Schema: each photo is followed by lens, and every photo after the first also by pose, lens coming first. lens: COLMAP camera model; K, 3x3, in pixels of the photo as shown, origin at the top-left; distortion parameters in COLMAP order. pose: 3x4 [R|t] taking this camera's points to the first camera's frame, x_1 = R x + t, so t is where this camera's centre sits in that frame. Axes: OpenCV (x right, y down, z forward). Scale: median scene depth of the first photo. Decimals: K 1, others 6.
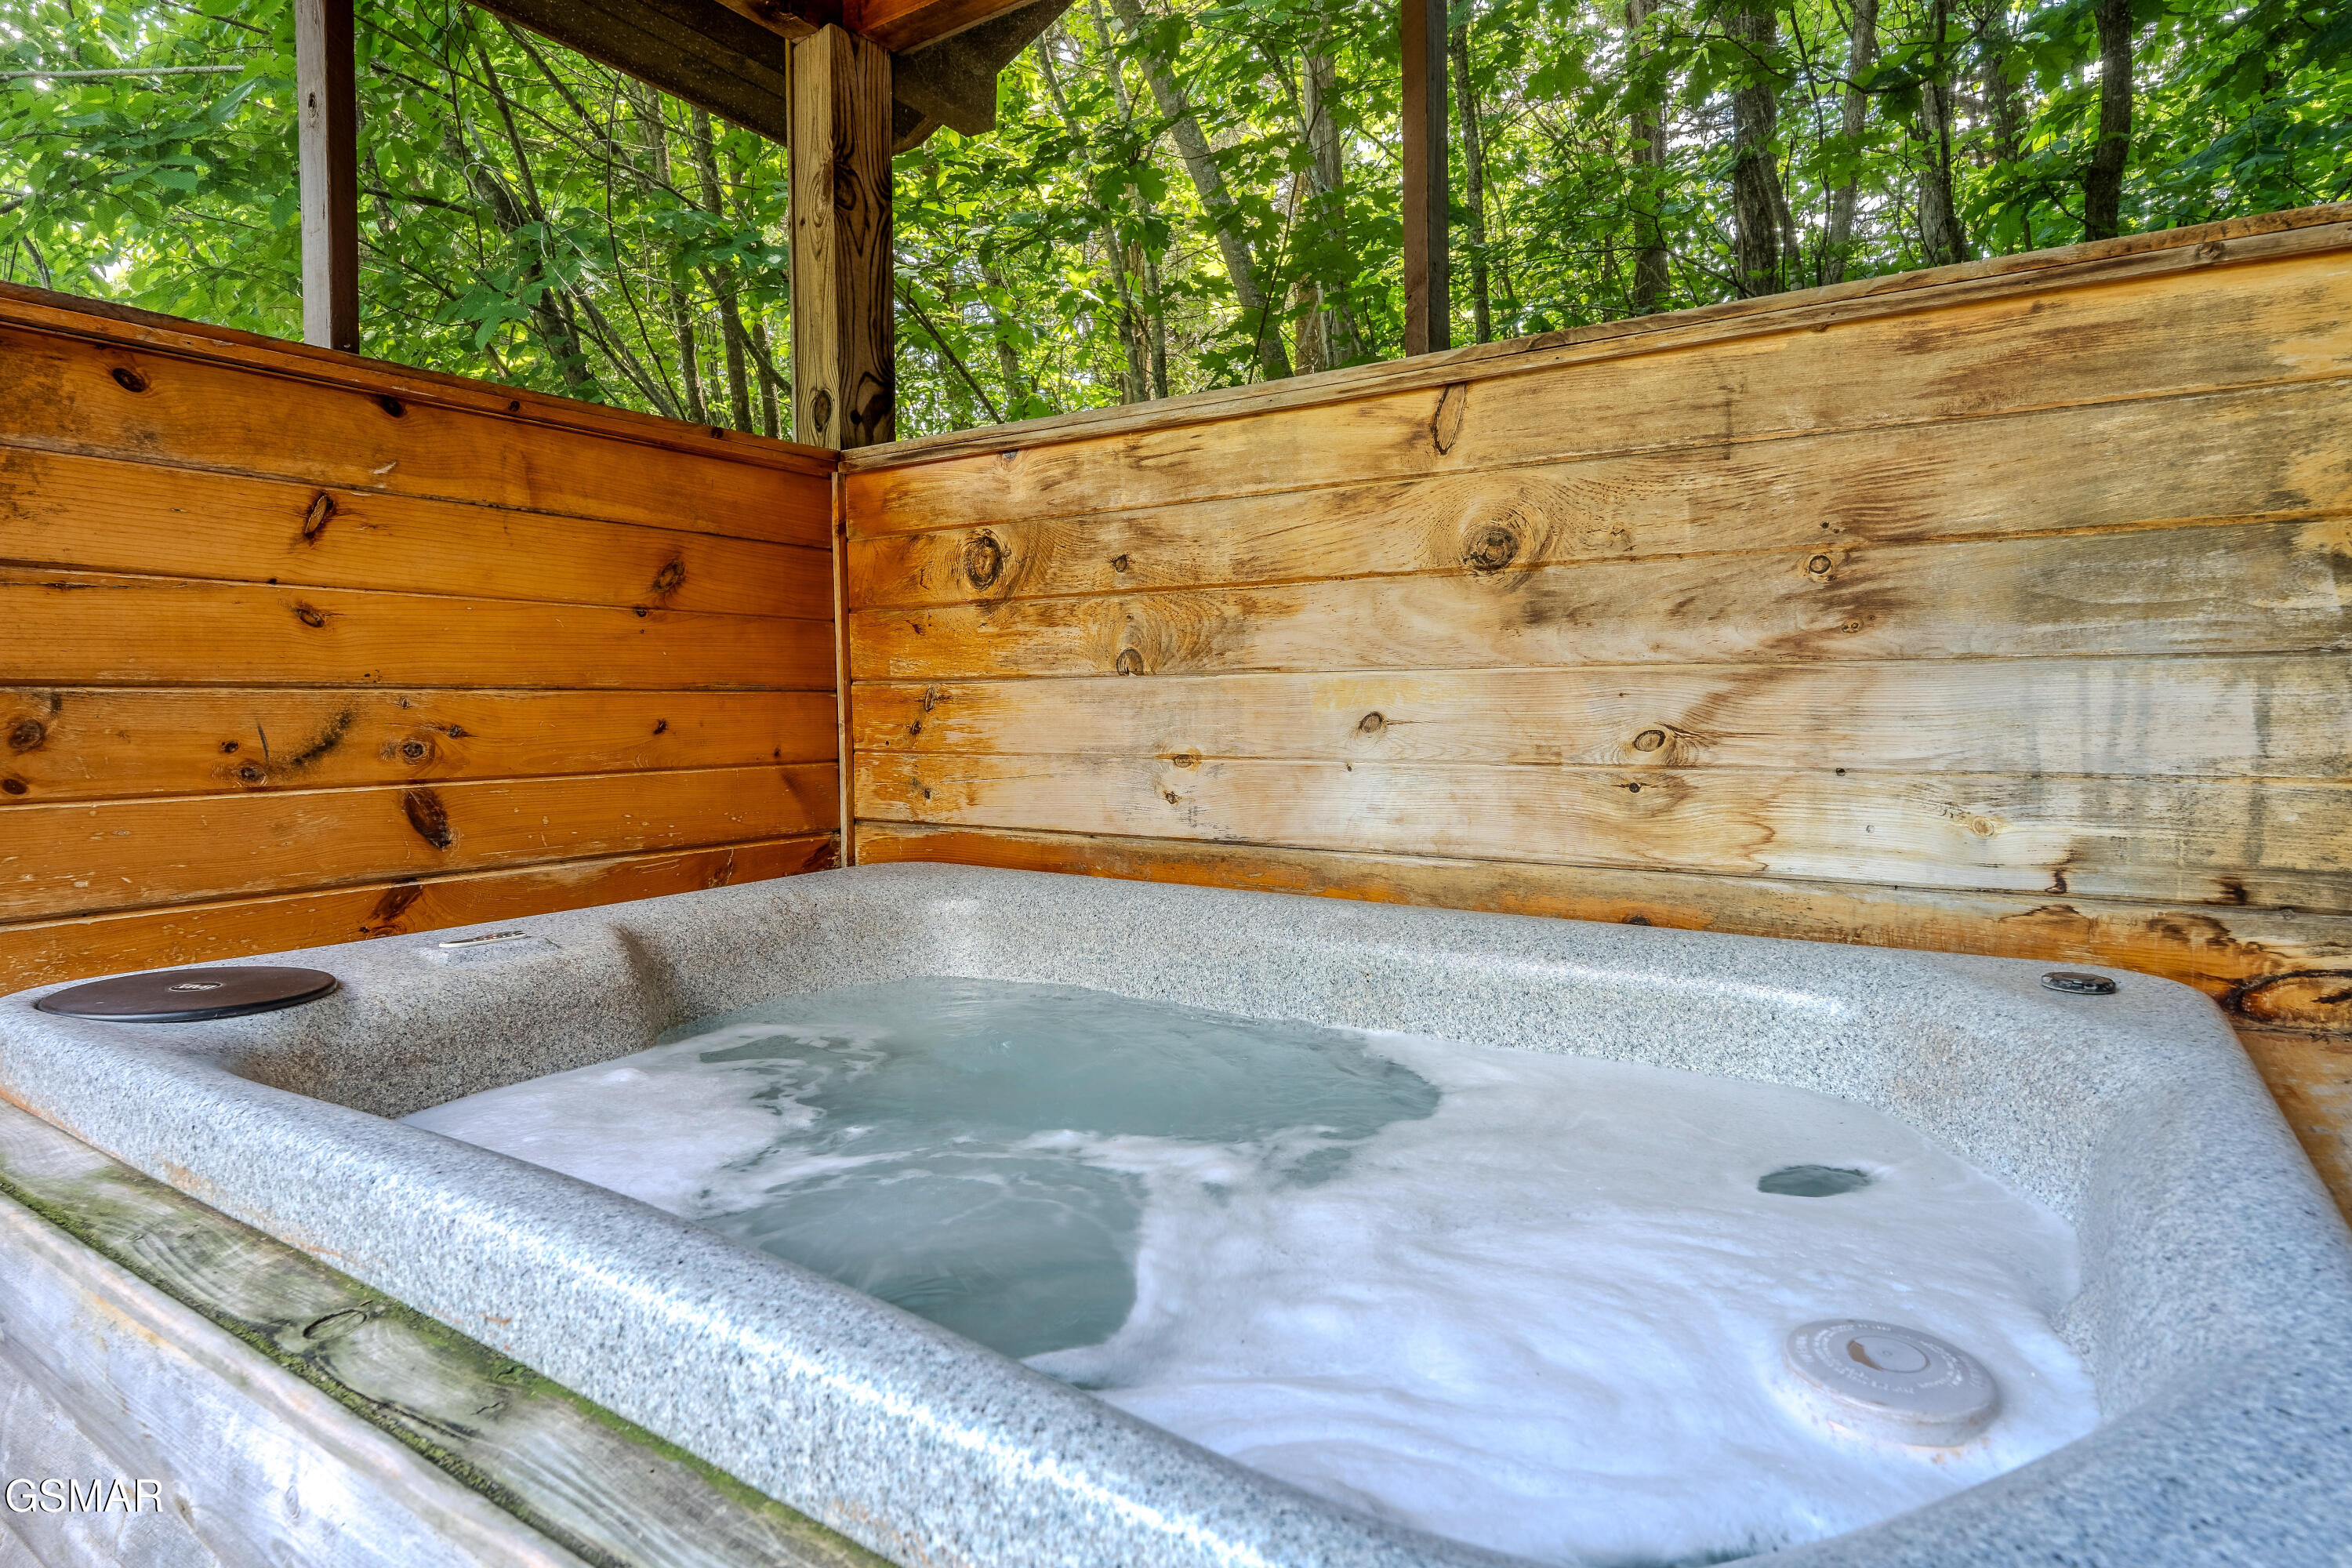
lens RADIAL K [[1286.2, 0, 1178.5], [0, 1286.2, 783.8], [0, 0, 1]] dist [0.001105, -0.000205]
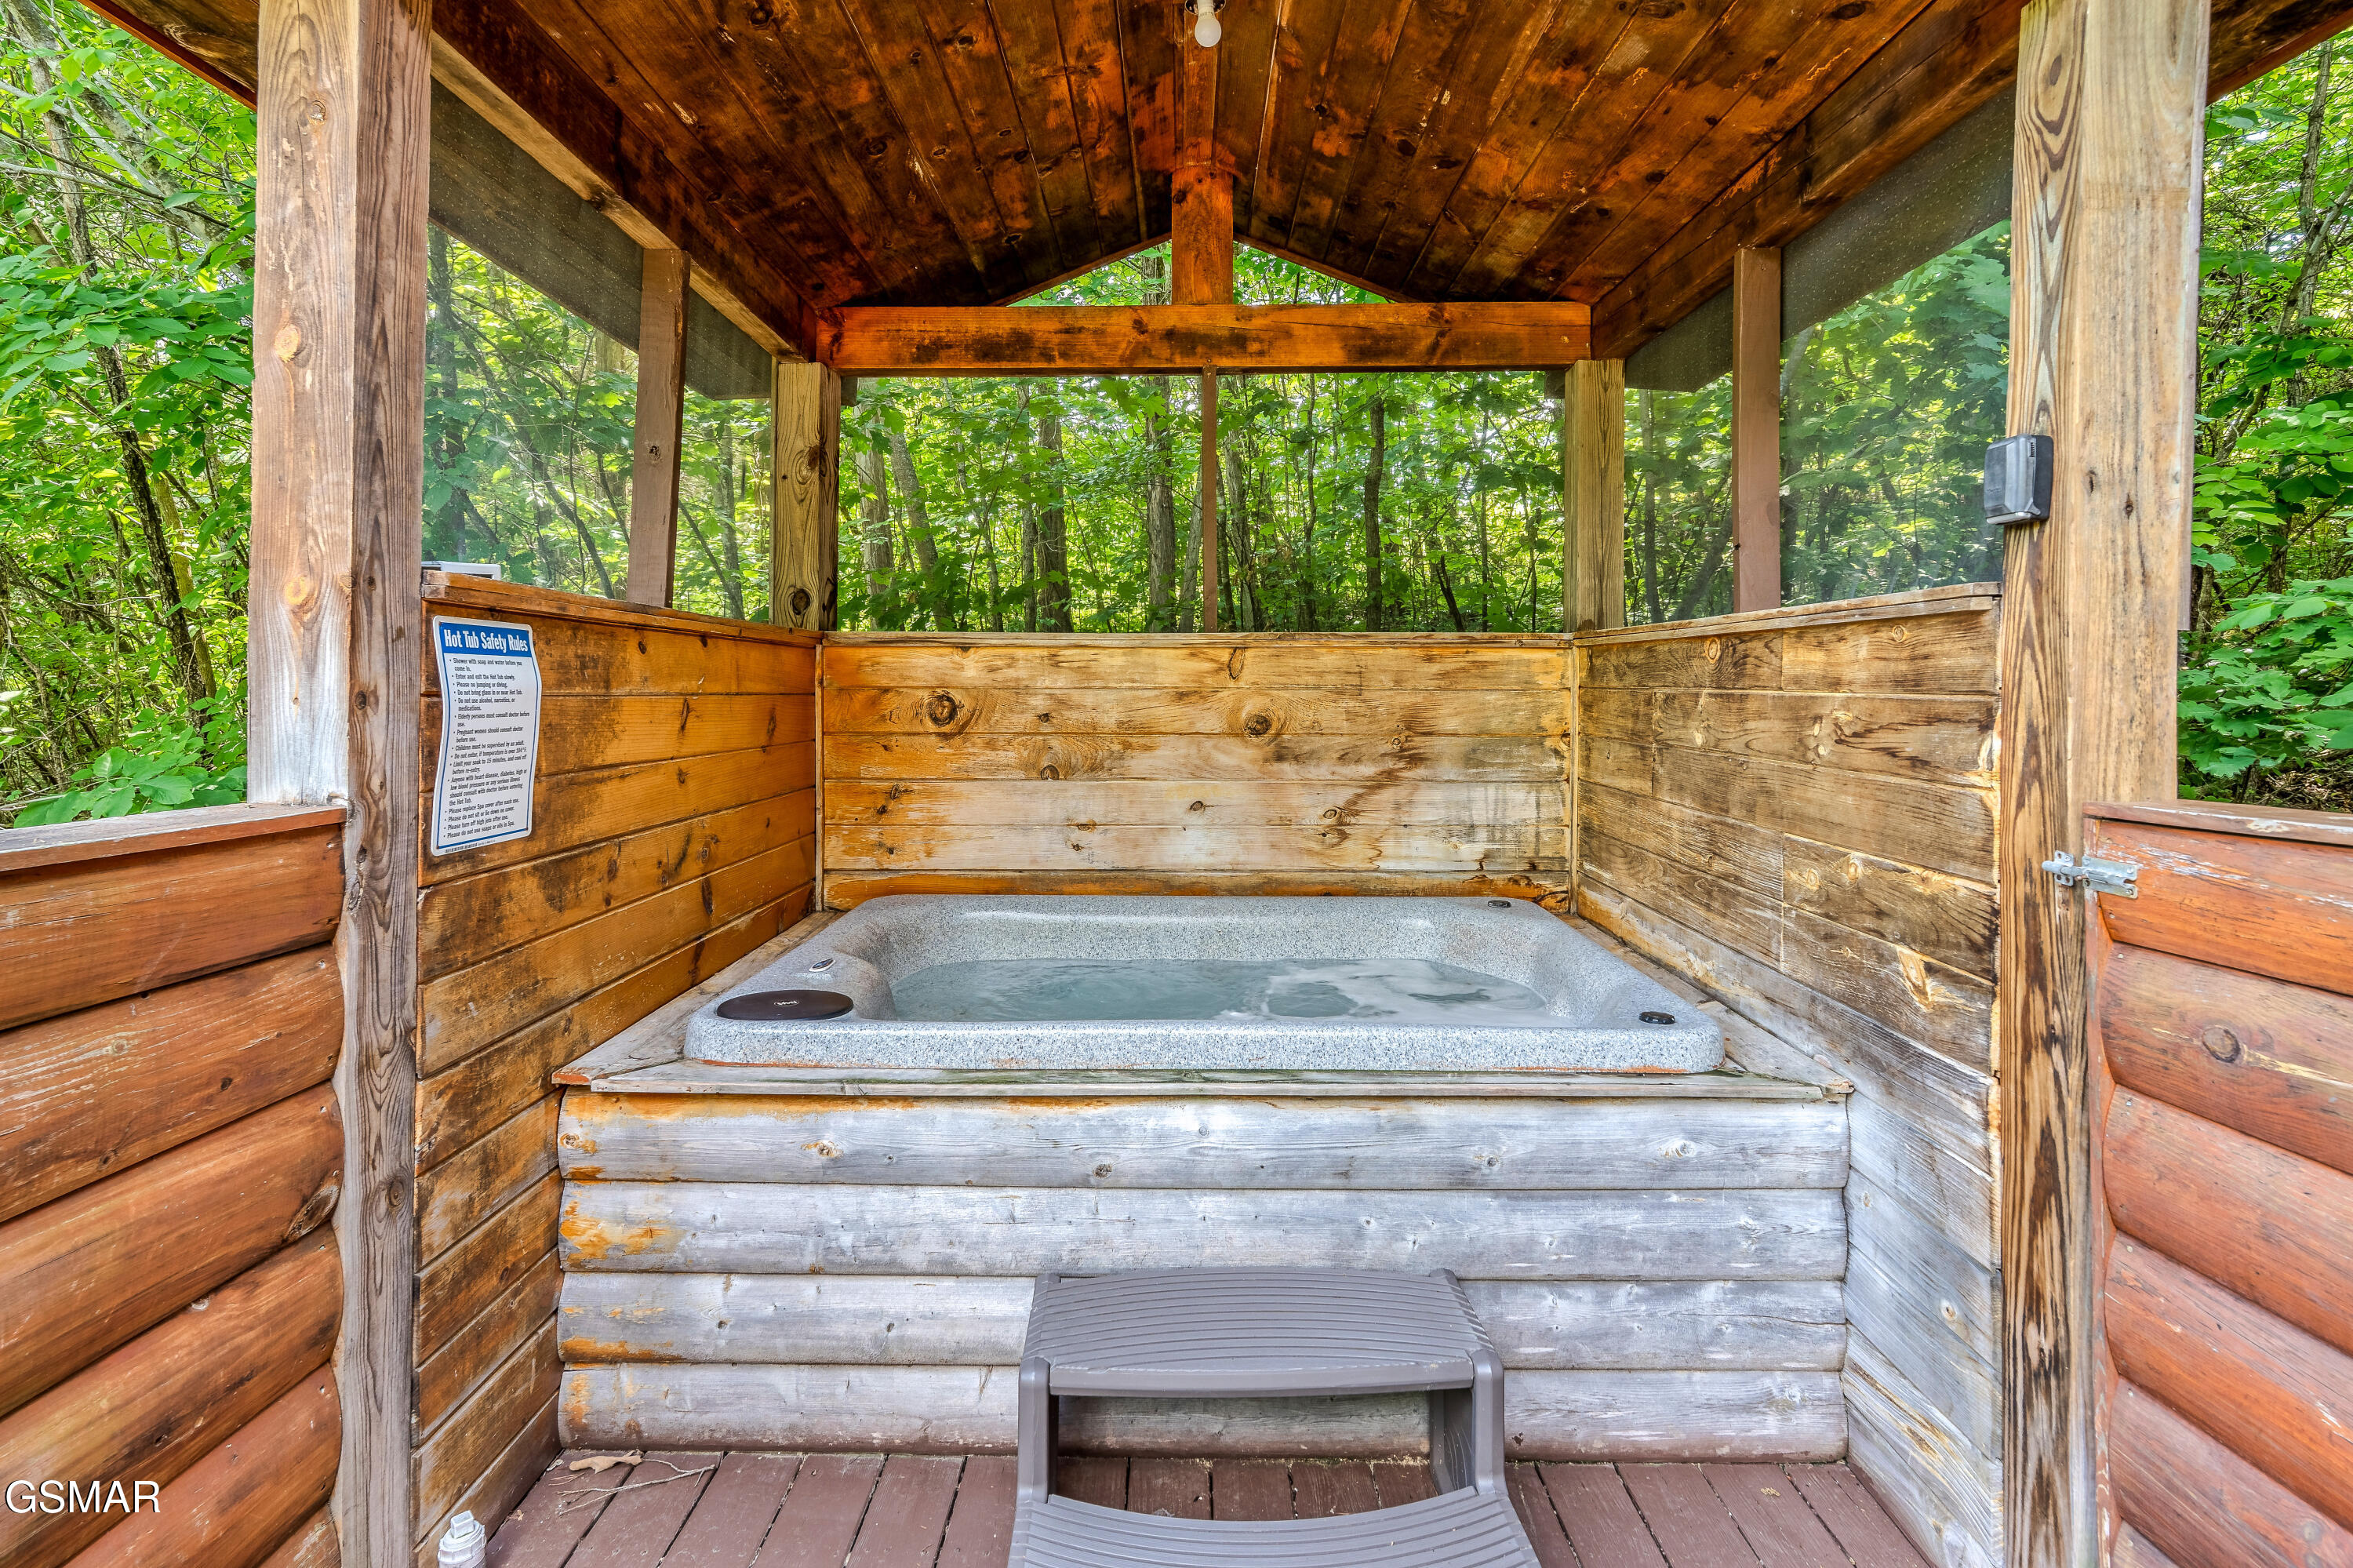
lens RADIAL K [[1063.7, 0, 1188.0], [0, 1063.7, 717.8], [0, 0, 1]] dist [-0.005304, 0.000182]
pose [[0.836291, 0.011575, 0.548163, -0.814309], [0.027447, 0.997640, -0.062941, -0.085103], [-0.547598, 0.067682, 0.834000, -0.411203]]
